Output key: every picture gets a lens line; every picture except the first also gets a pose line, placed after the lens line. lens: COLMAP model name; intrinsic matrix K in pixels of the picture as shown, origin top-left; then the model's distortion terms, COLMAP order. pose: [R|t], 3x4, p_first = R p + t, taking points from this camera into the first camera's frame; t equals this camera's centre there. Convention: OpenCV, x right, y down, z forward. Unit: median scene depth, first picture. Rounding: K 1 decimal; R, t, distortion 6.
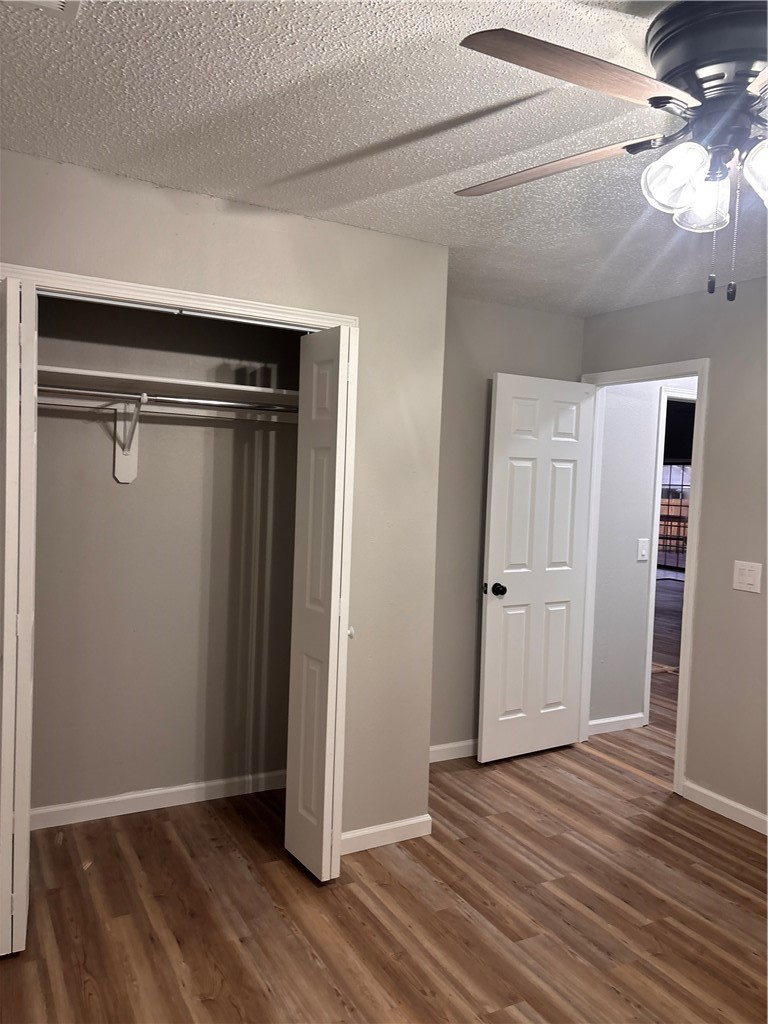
lens RADIAL K [[765.5, 0, 387.6], [0, 765.5, 512.0], [0, 0, 1]] dist [0.058825, -0.059899]
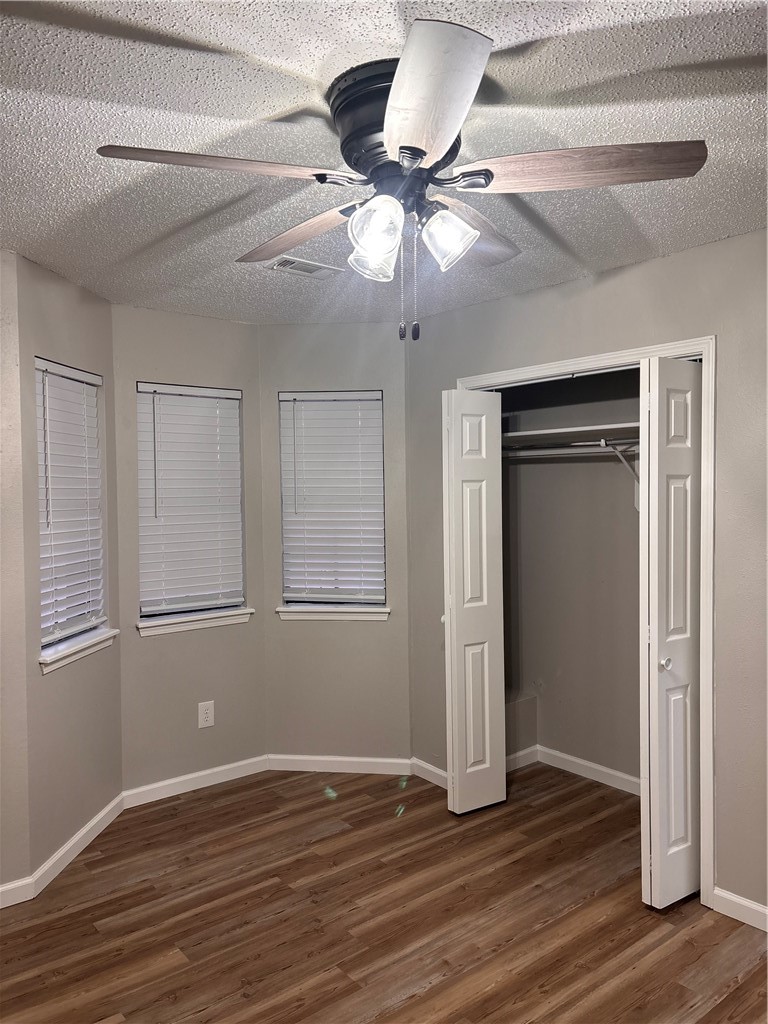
lens RADIAL K [[765.5, 0, 387.3], [0, 765.5, 512.1], [0, 0, 1]] dist [0.058825, -0.059899]
pose [[0.197904, -0.003552, -0.980215, 0.939123], [-0.032428, 0.999422, -0.010168, -0.017296], [0.979685, 0.033799, 0.197674, 0.492060]]
